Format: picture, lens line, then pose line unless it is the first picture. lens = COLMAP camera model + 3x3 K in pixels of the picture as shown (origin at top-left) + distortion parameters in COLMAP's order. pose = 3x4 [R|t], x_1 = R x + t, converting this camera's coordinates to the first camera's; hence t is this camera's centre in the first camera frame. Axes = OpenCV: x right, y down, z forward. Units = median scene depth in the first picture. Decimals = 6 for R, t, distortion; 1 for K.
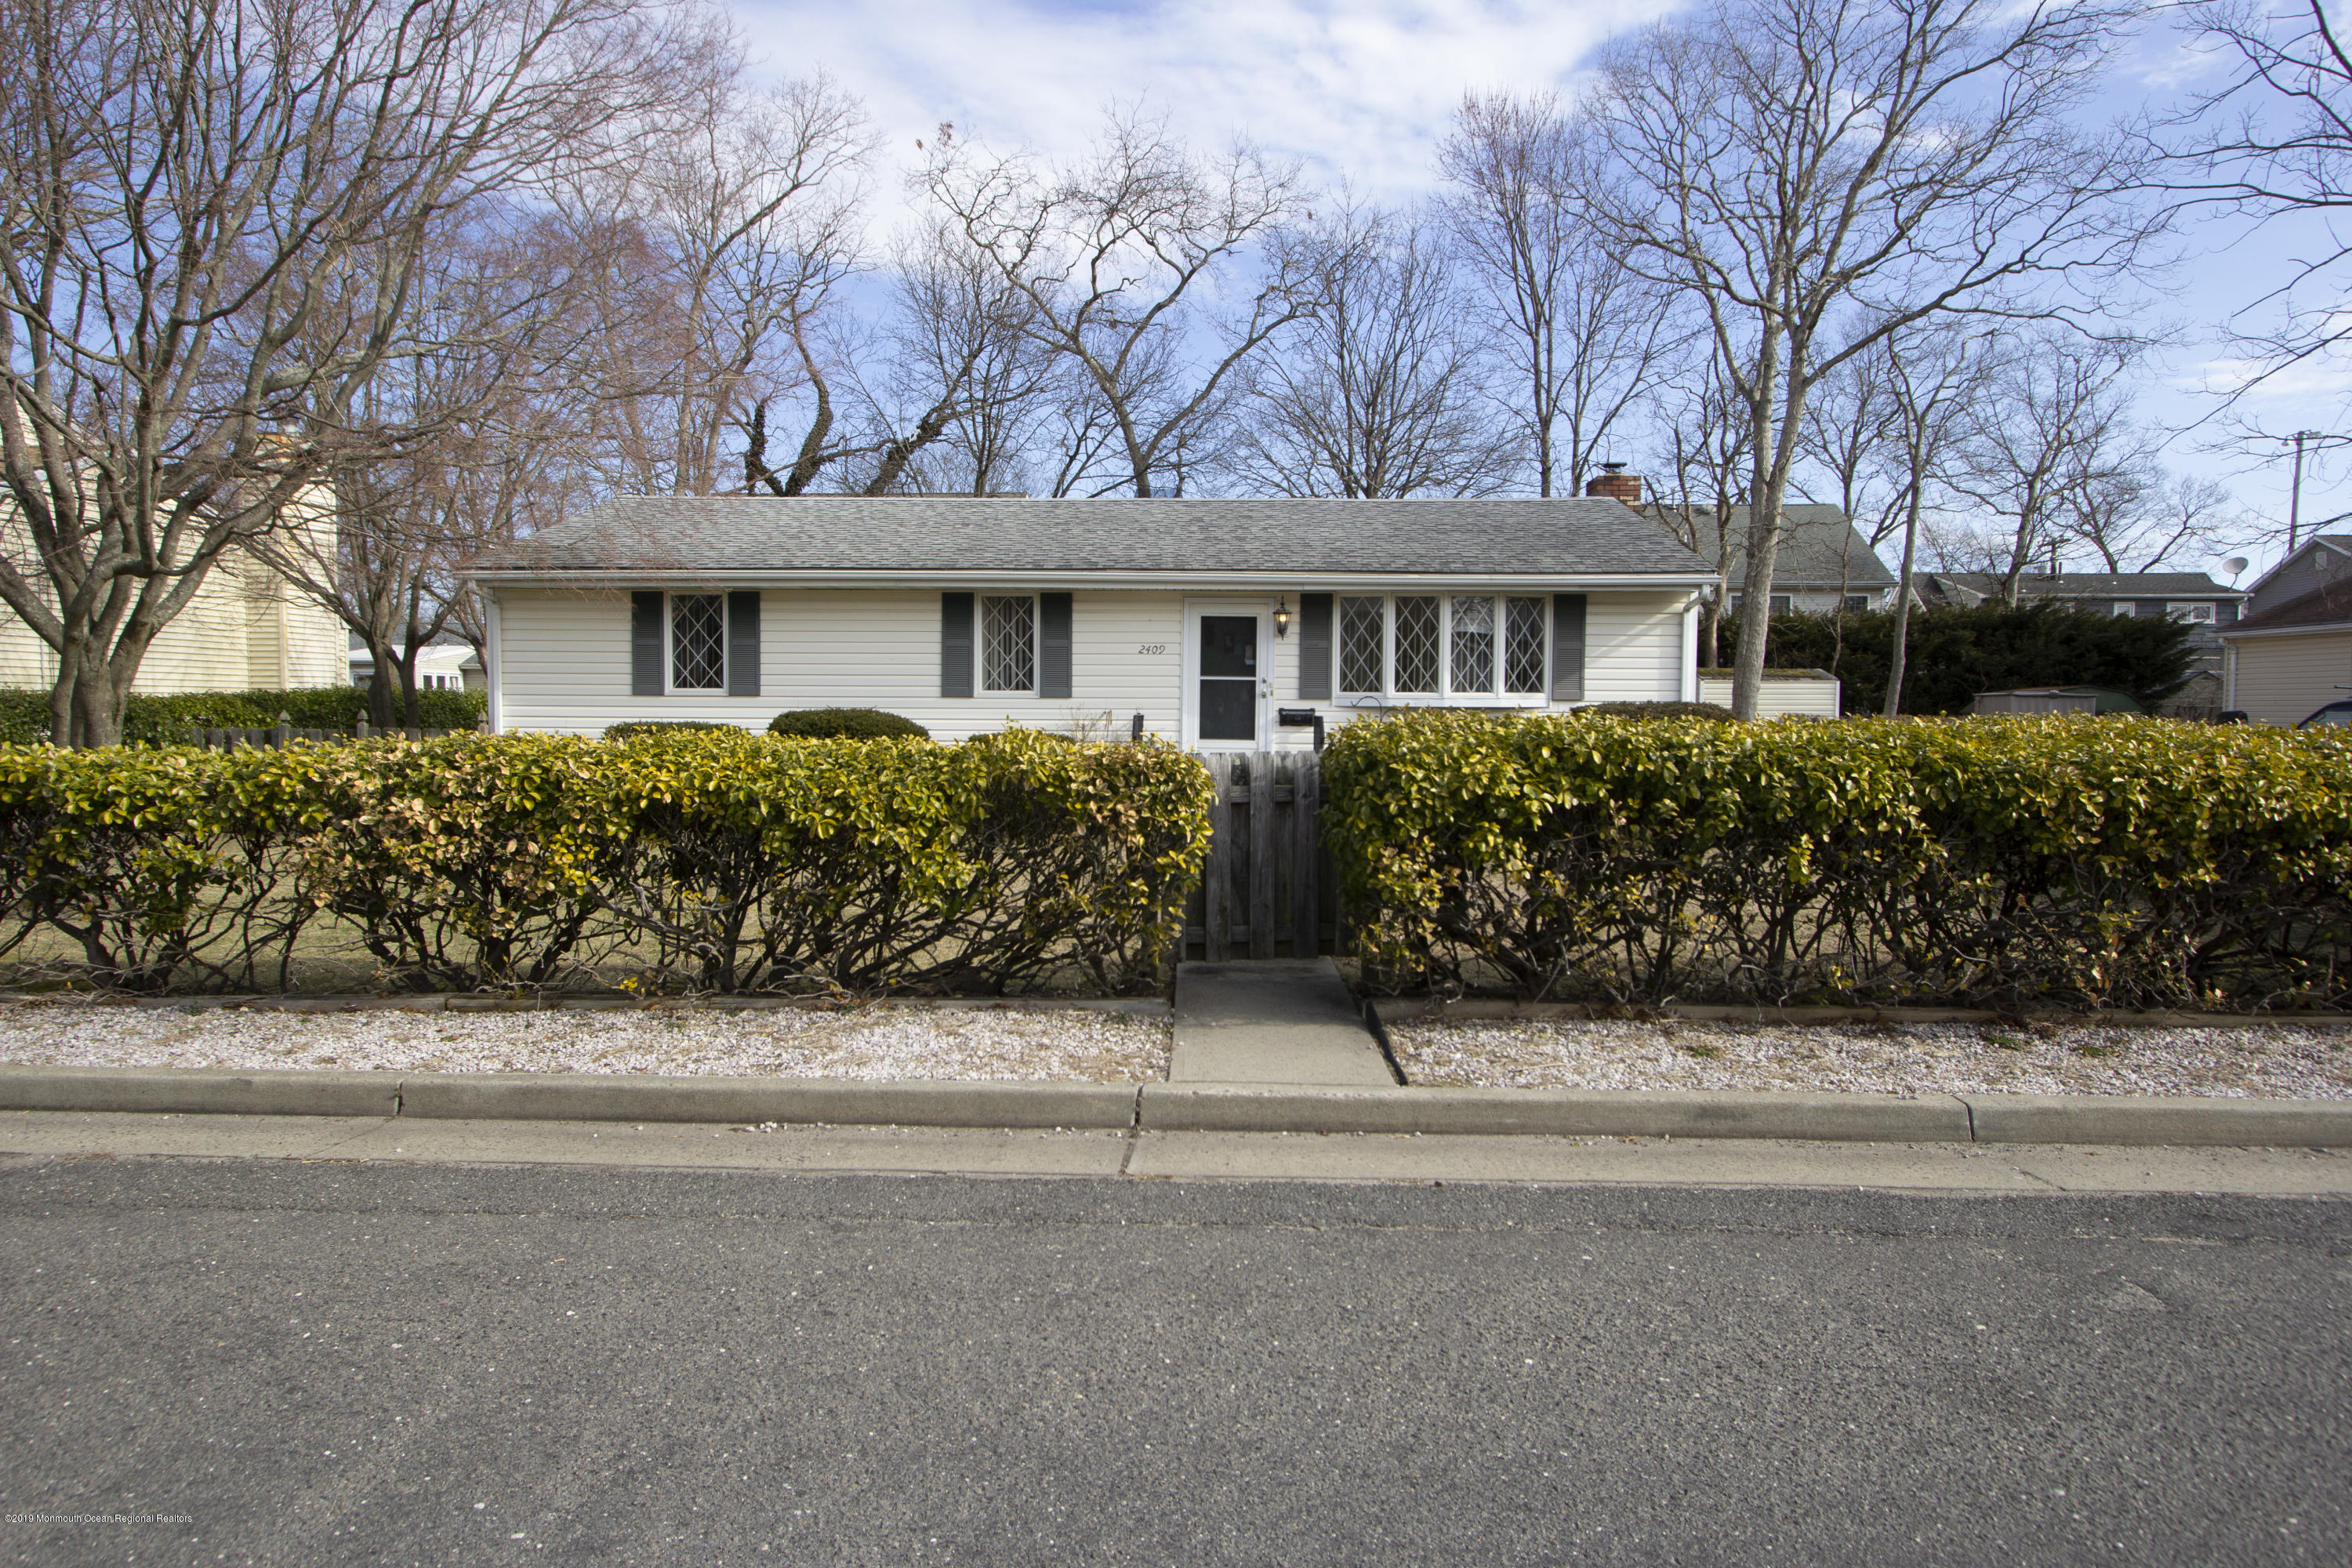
lens RADIAL K [[1379.1, 0, 1176.0], [0, 1379.1, 784.0], [0, 0, 1]] dist [0.000620, 0.000538]
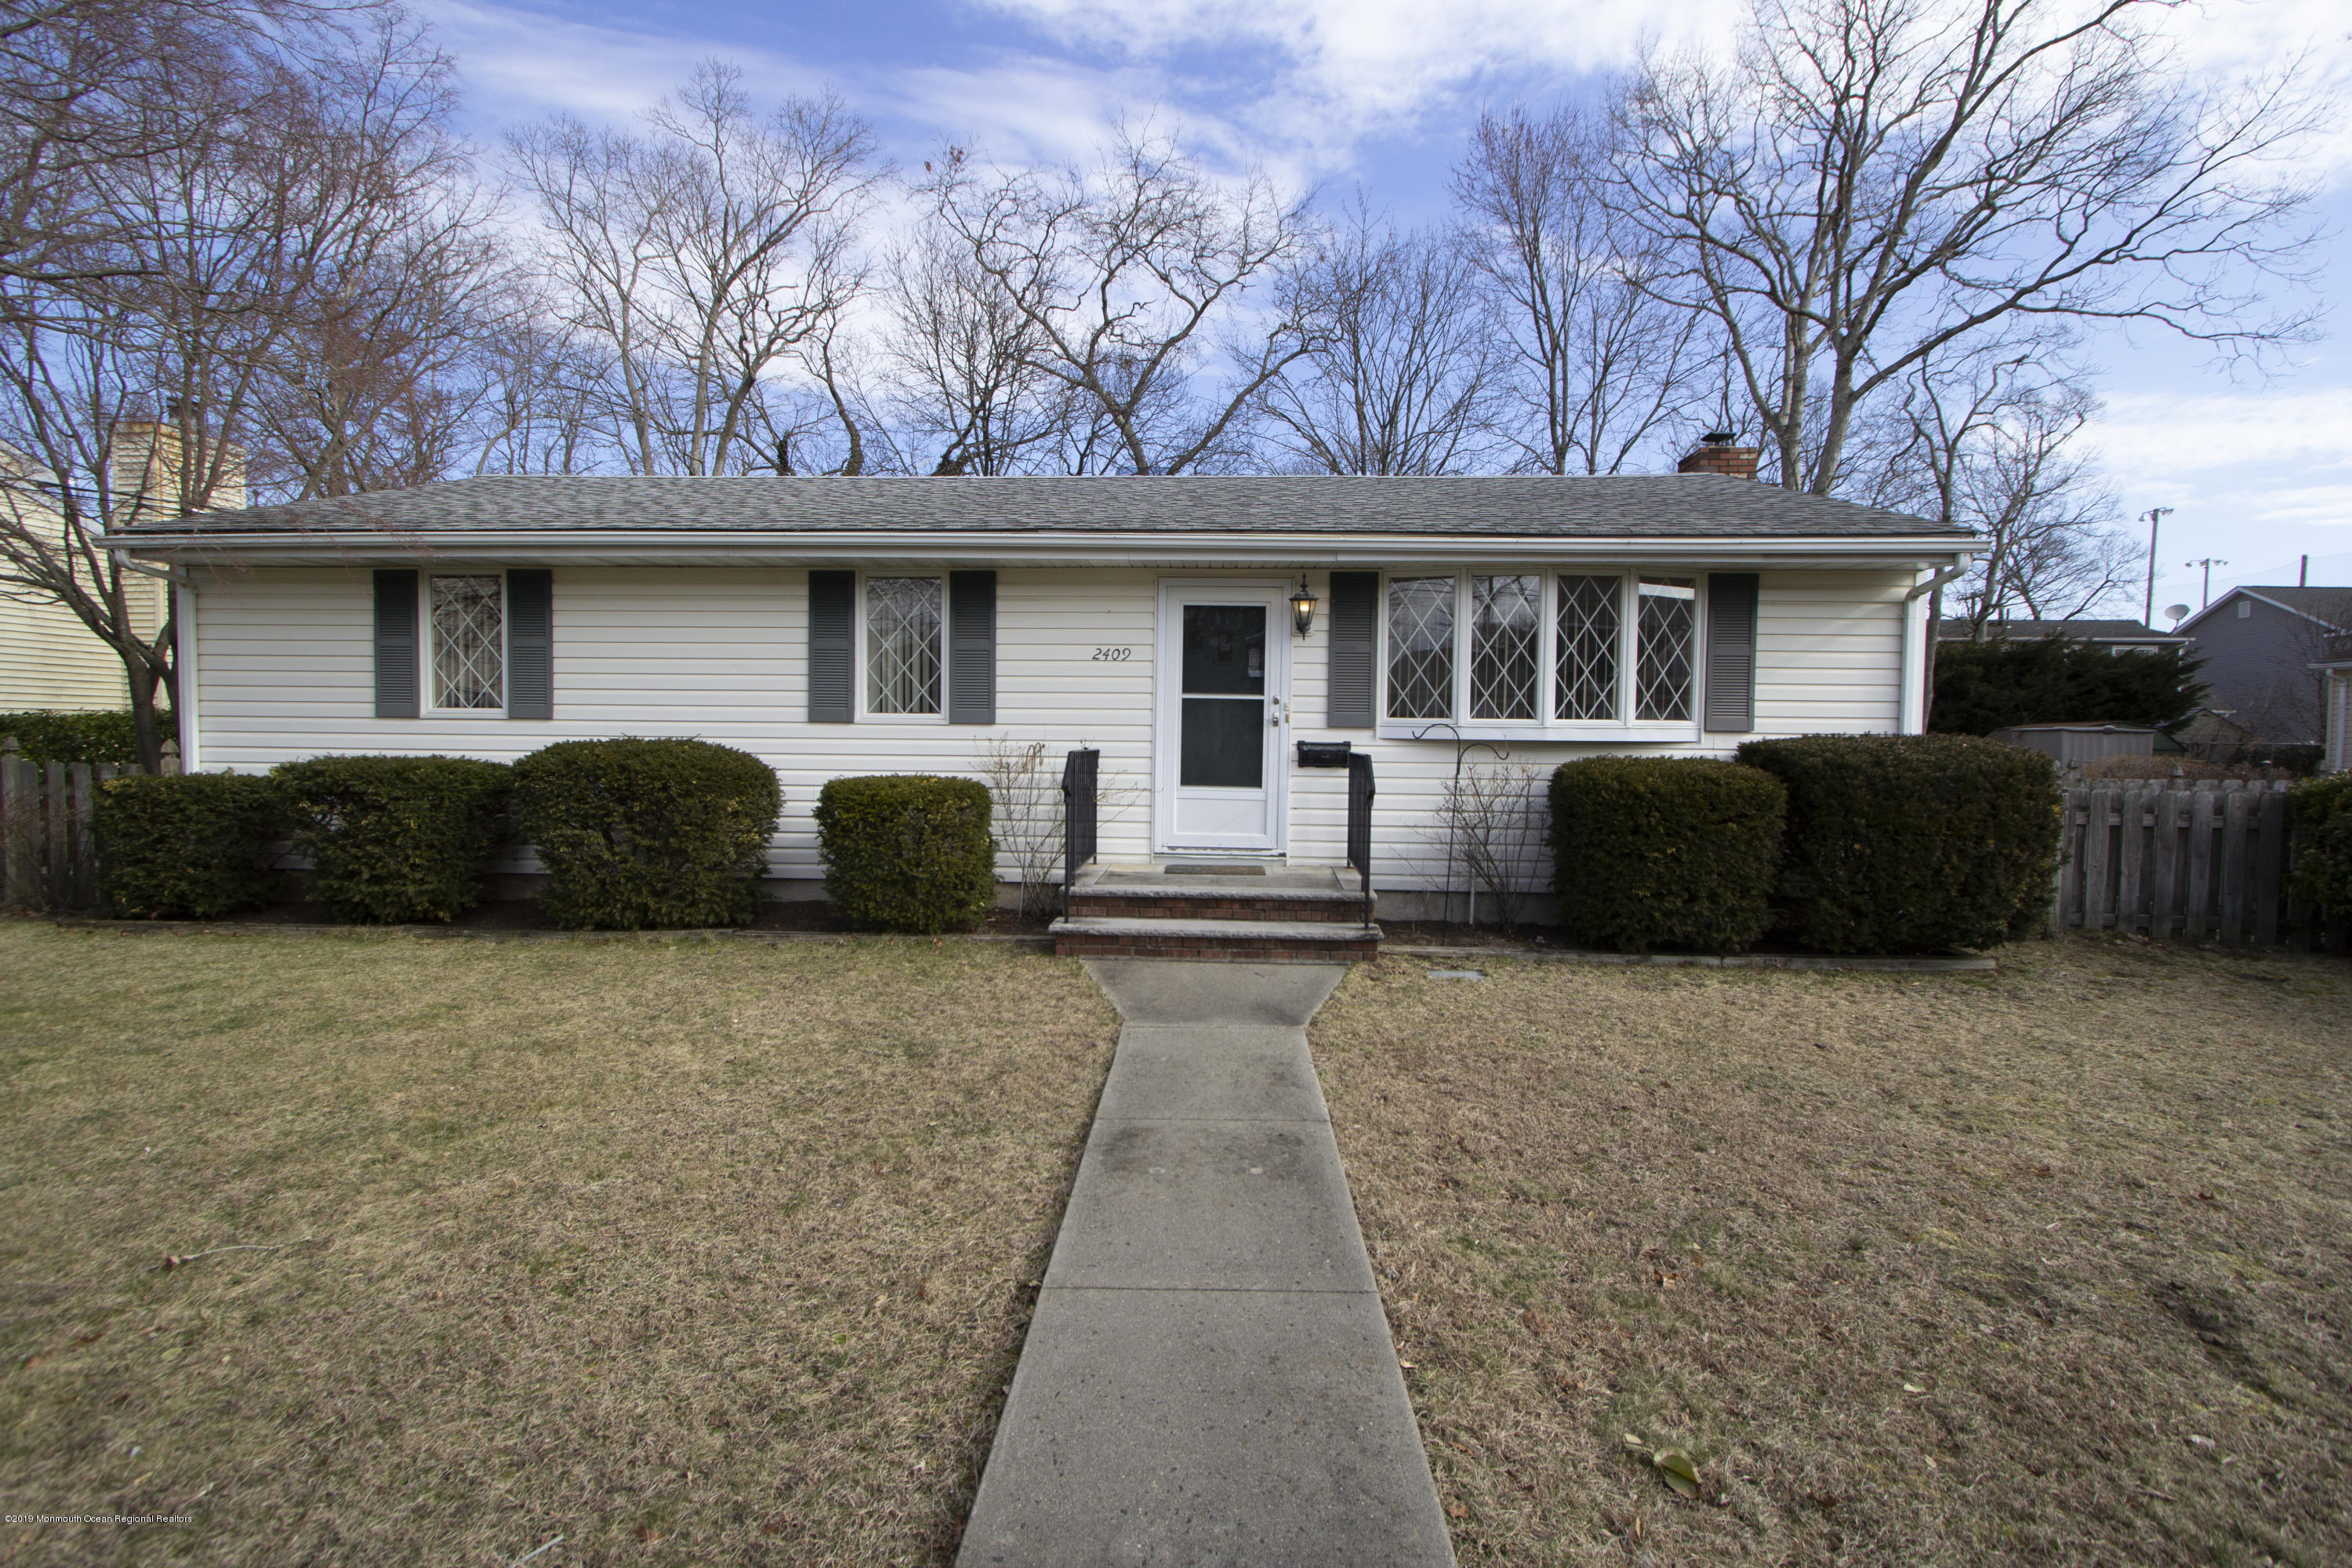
lens RADIAL K [[1095.4, 0, 1176.0], [0, 1095.4, 784.0], [0, 0, 1]] dist [-0.002985, -0.000478]
pose [[0.999668, 0.006589, -0.024924, 0.028132], [-0.006910, 0.999894, -0.012831, -0.026165], [0.024837, 0.012999, 0.999607, 0.454919]]
